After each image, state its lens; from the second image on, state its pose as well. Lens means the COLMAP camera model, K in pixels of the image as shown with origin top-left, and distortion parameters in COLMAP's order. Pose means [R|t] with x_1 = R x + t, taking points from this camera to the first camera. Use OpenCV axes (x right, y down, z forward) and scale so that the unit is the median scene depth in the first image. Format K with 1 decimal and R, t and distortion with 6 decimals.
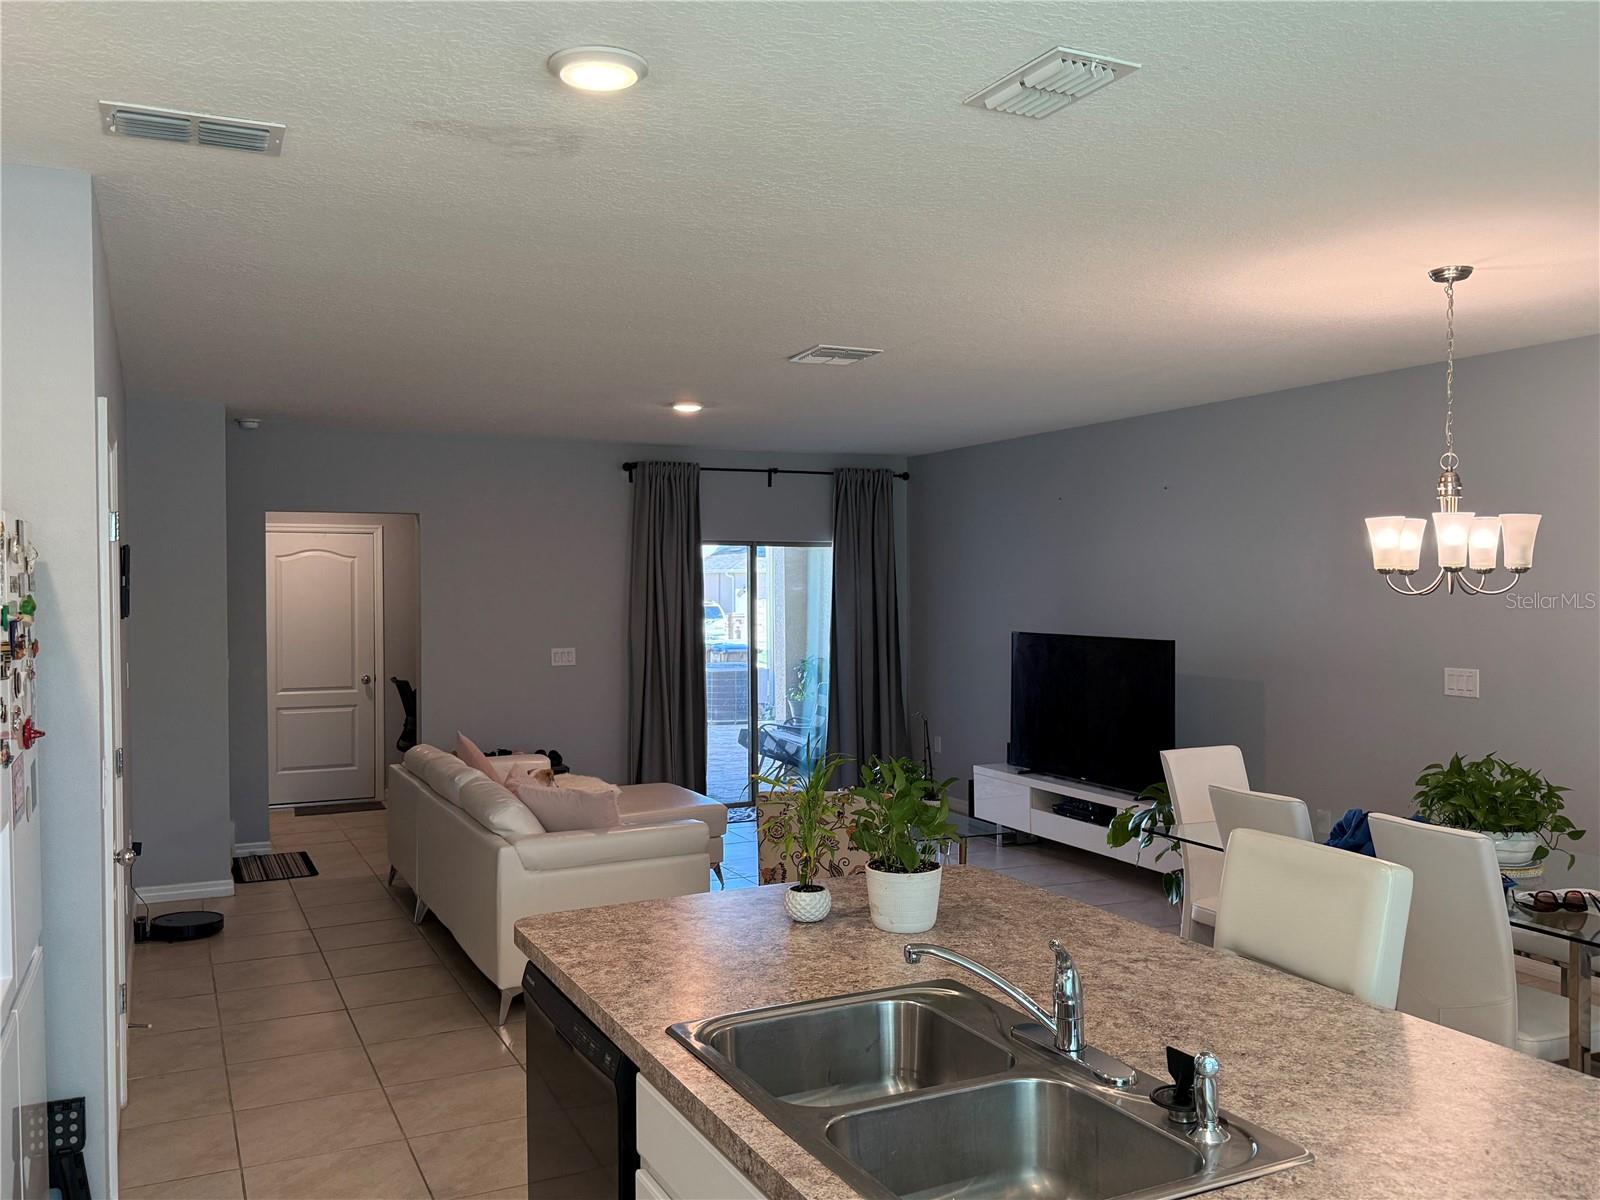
lens RADIAL K [[1303.3, 0, 805.6], [0, 1303.3, 589.4], [0, 0, 1]] dist [0.095340, -0.168438]
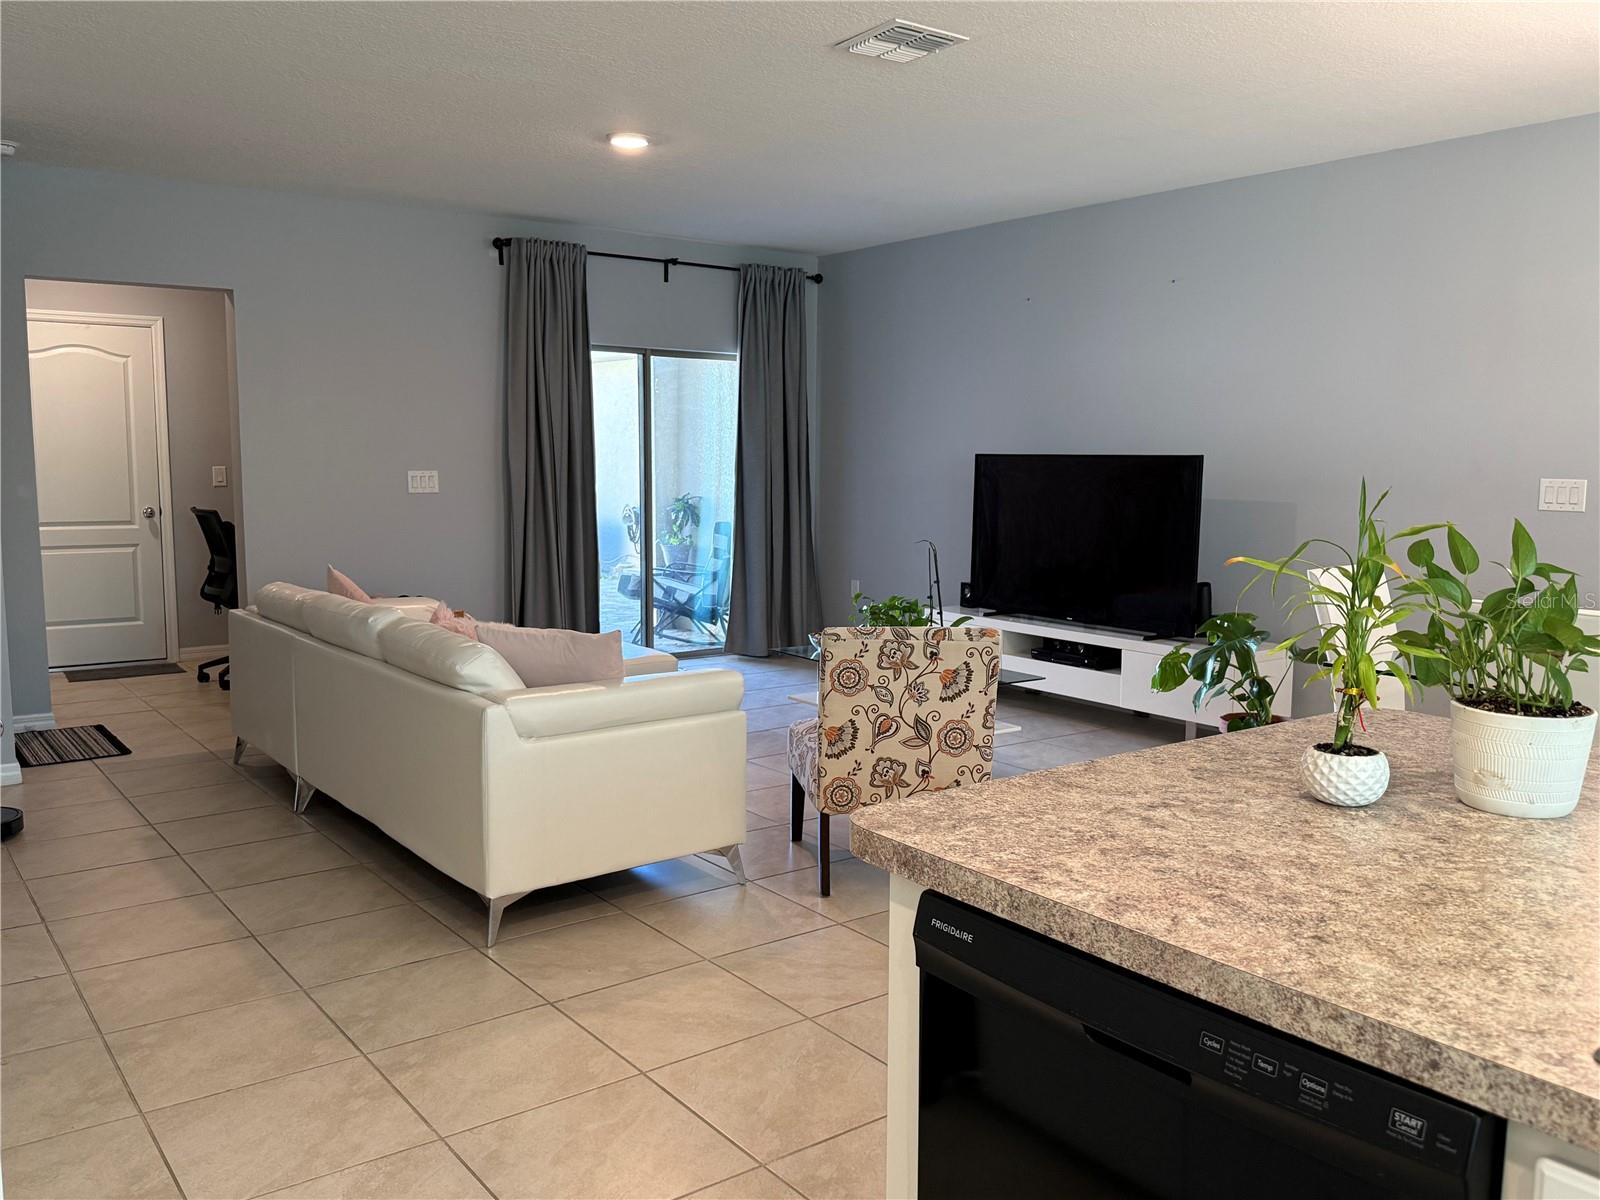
lens RADIAL K [[1303.3, 0, 804.5], [0, 1303.3, 597.5], [0, 0, 1]] dist [0.095340, -0.168438]
pose [[0.981287, -0.009166, 0.192334, -0.131925], [-0.011711, 0.994176, 0.107127, 0.039100], [-0.192196, -0.107375, 0.975465, 0.184907]]
